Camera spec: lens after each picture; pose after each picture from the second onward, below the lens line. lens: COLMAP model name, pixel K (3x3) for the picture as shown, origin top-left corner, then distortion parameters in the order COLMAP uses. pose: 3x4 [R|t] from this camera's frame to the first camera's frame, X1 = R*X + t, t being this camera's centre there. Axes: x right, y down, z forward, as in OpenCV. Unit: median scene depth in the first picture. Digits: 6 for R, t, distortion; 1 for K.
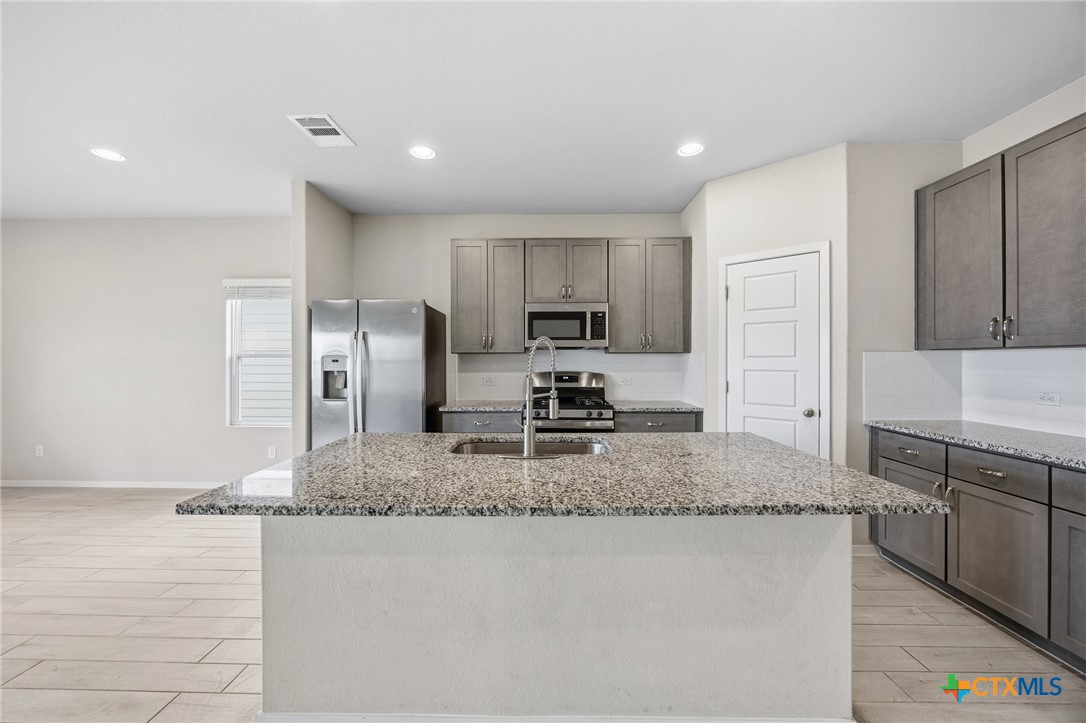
lens RADIAL K [[432.5, 0, 538.6], [0, 432.5, 361.5], [0, 0, 1]] dist [0.000613, 0.000013]
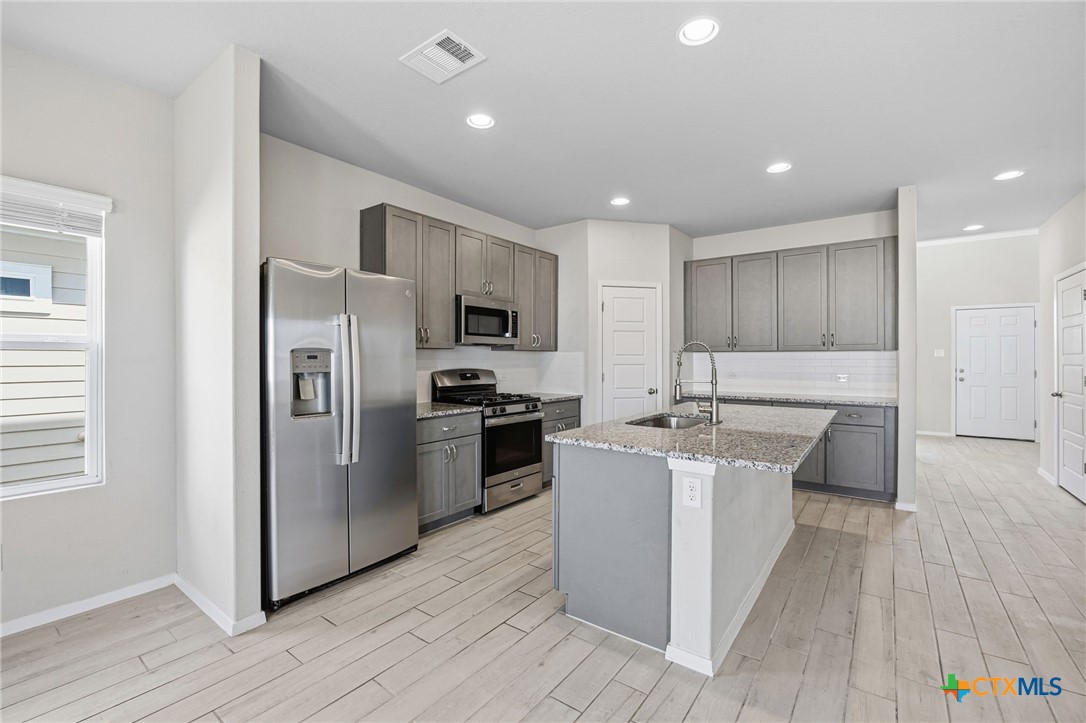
lens RADIAL K [[474.6, 0, 549.0], [0, 474.6, 362.5], [0, 0, 1]] dist [-0.021363, -0.000136]
pose [[0.565396, -0.006946, 0.824790, -0.811651], [0.001142, 0.999970, 0.007638, 0.001230], [-0.824819, -0.003376, 0.565387, 0.286678]]
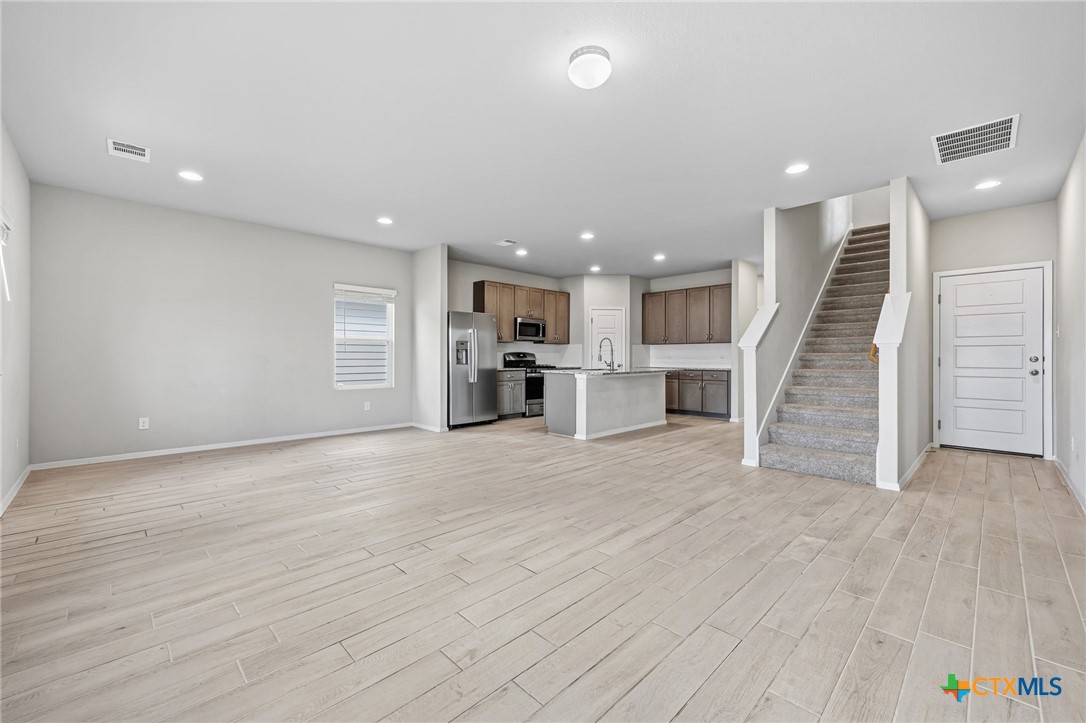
lens RADIAL K [[432.5, 0, 541.2], [0, 432.5, 358.7], [0, 0, 1]] dist [0.000613, 0.000013]
pose [[0.696436, -0.001169, 0.717618, -1.498219], [0.000704, 0.999999, 0.000946, 0.058068], [-0.717619, -0.000154, 0.696436, -0.526822]]
